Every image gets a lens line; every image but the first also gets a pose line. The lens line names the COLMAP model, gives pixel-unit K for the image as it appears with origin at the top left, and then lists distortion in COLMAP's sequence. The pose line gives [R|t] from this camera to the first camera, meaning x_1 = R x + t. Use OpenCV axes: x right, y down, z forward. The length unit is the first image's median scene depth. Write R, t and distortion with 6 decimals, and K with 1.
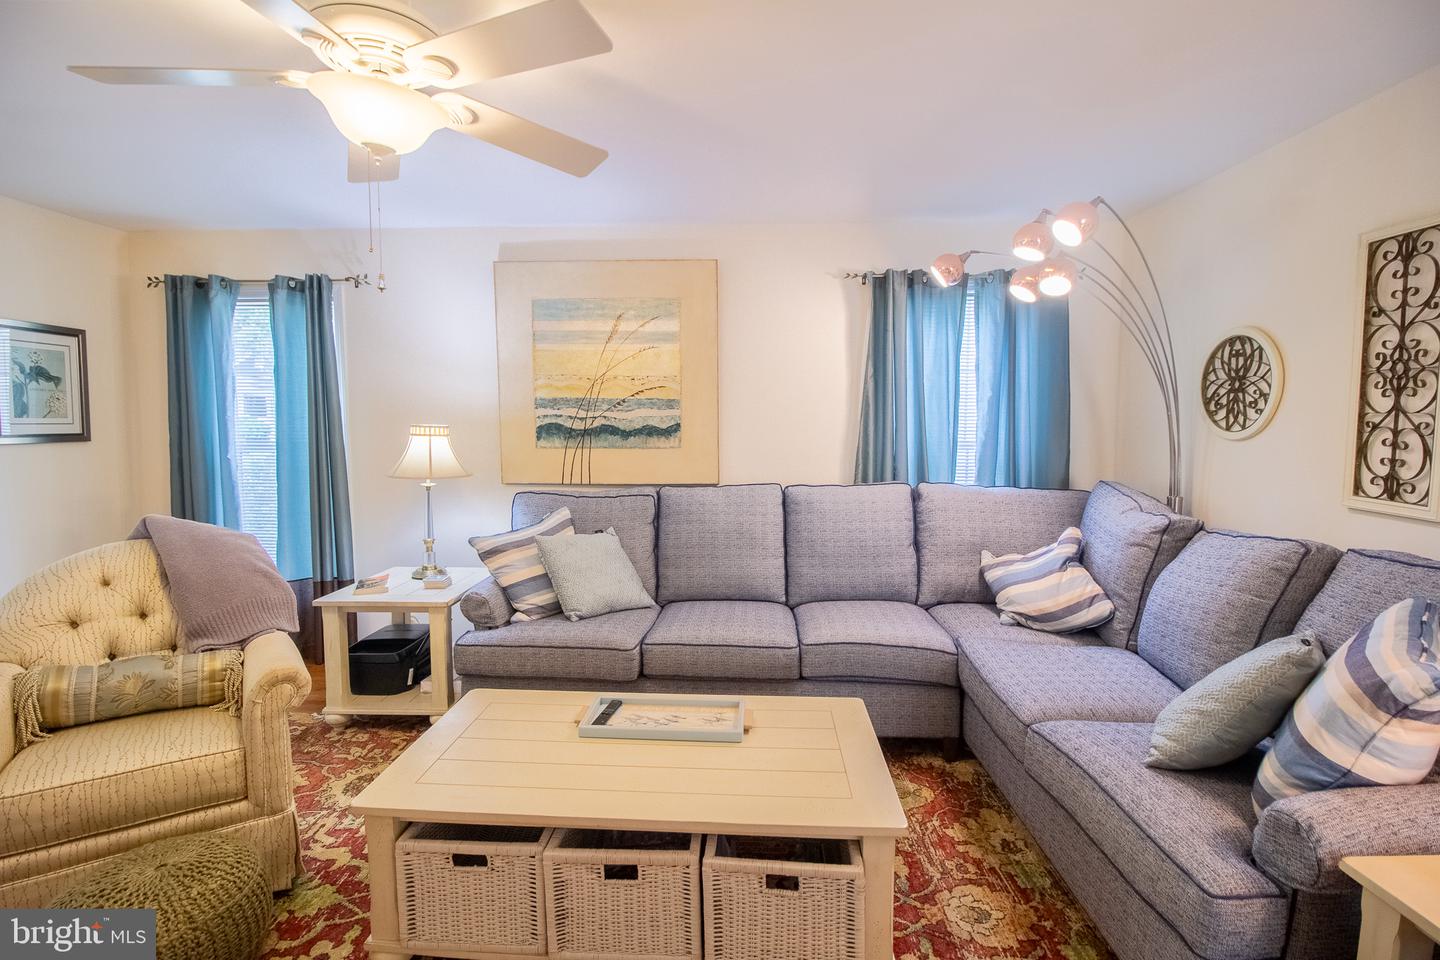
lens RADIAL K [[676.8, 0, 723.8], [0, 676.8, 458.4], [0, 0, 1]] dist [-0.010023, -0.000053]
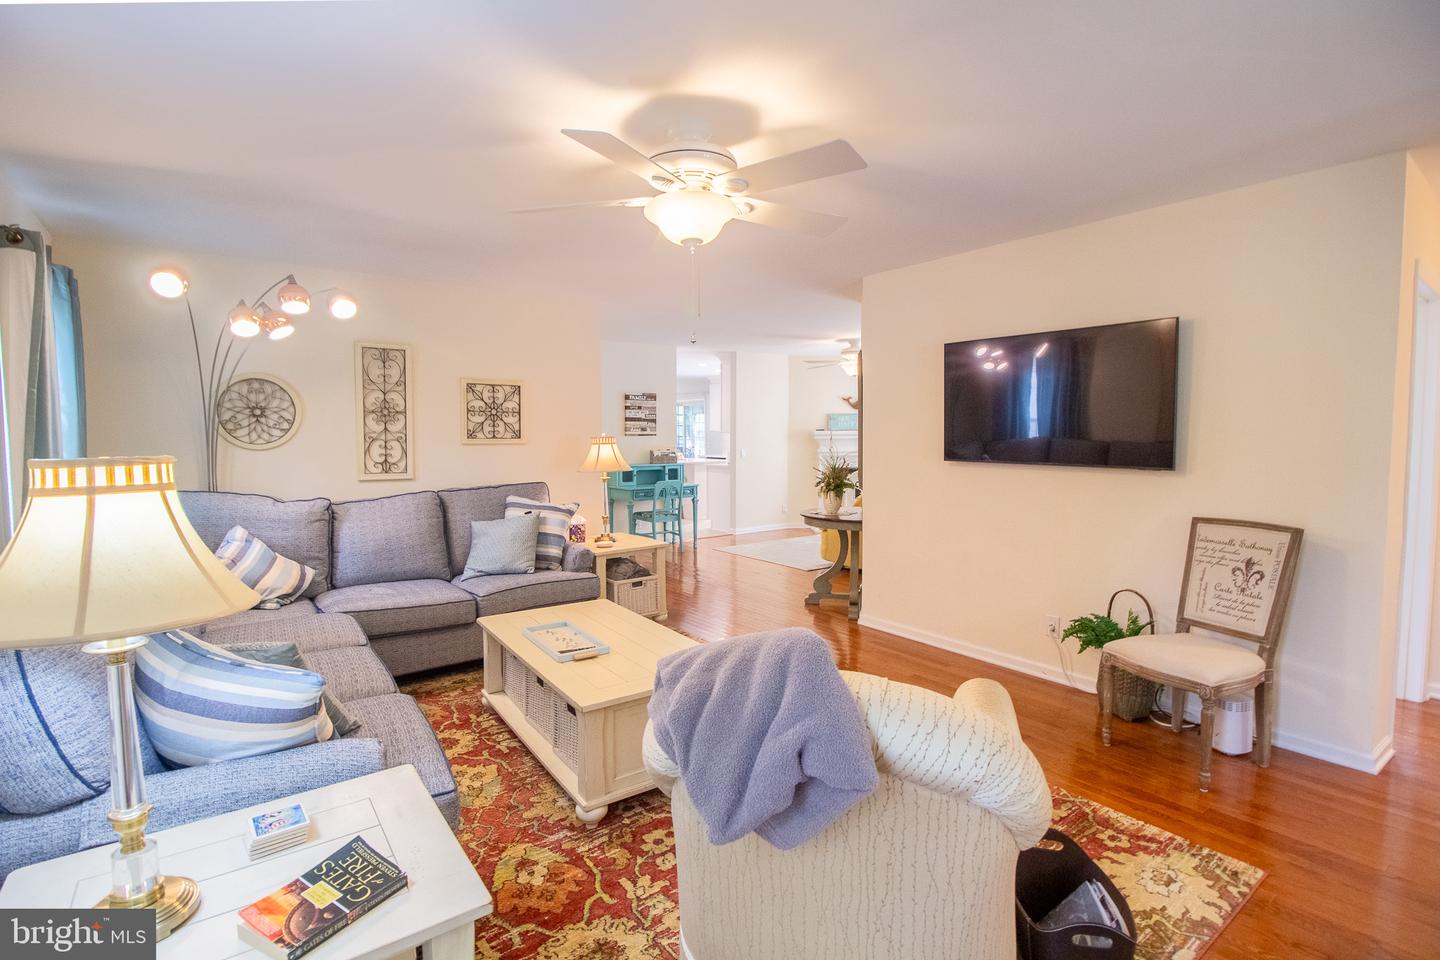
lens RADIAL K [[676.8, 0, 720.6], [0, 676.8, 473.7], [0, 0, 1]] dist [-0.010023, -0.000053]
pose [[-0.626263, -0.043356, 0.778406, -1.014704], [0.050780, 0.994064, 0.096223, -0.067221], [-0.777957, 0.099789, -0.620343, 1.150491]]
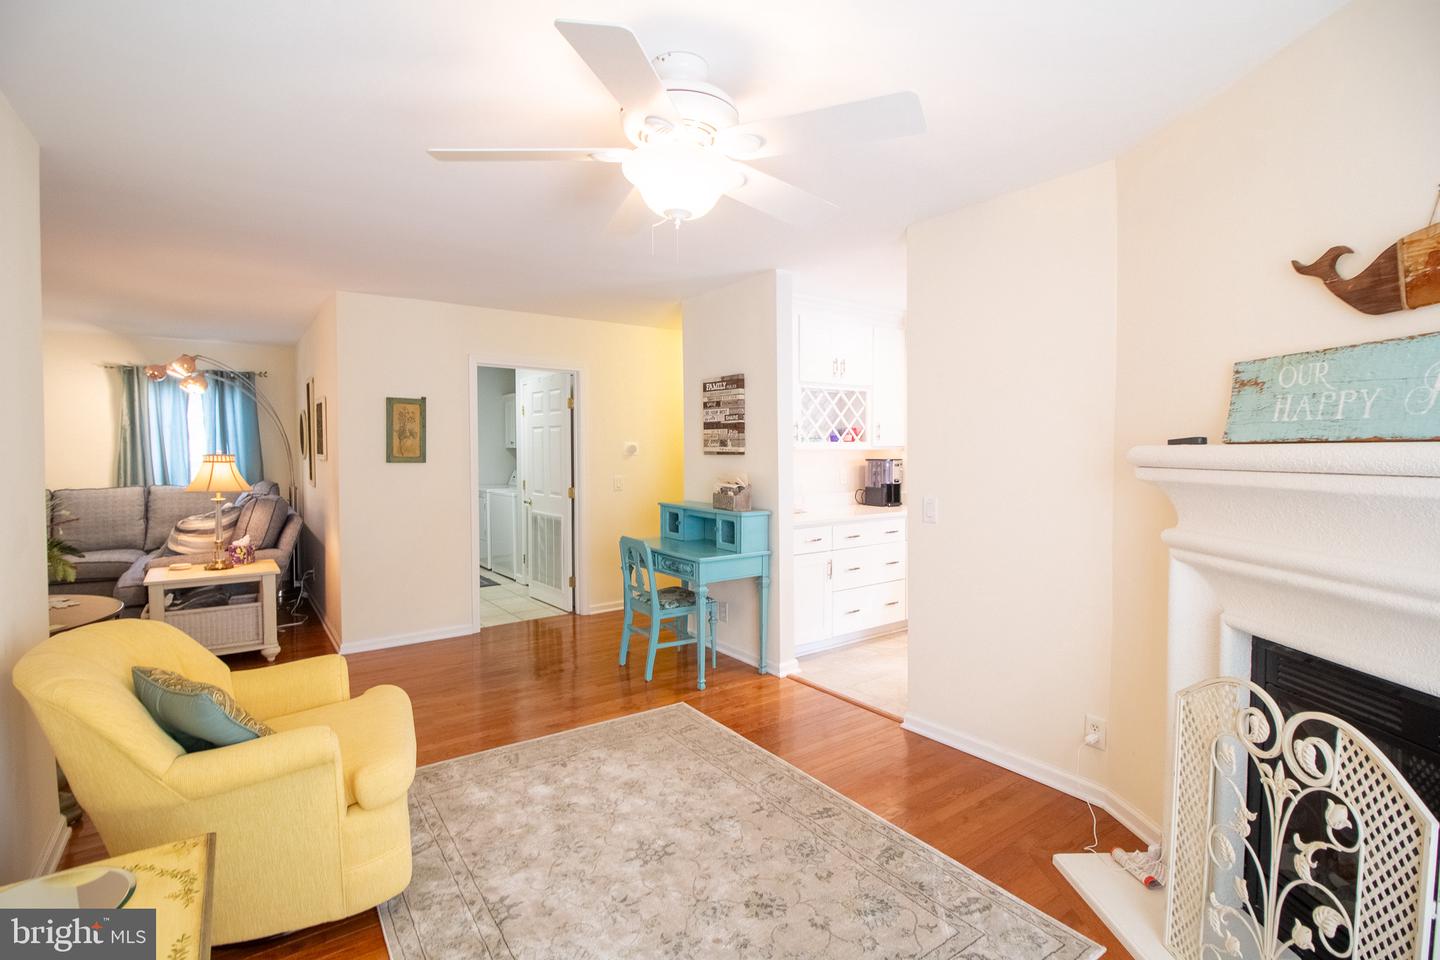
lens RADIAL K [[676.8, 0, 718.4], [0, 676.8, 481.3], [0, 0, 1]] dist [-0.010023, -0.000053]
pose [[0.799170, -0.029315, 0.600390, 0.566437], [0.034767, 0.999392, 0.002519, 0.098839], [-0.600099, 0.018861, 0.799704, -1.806450]]
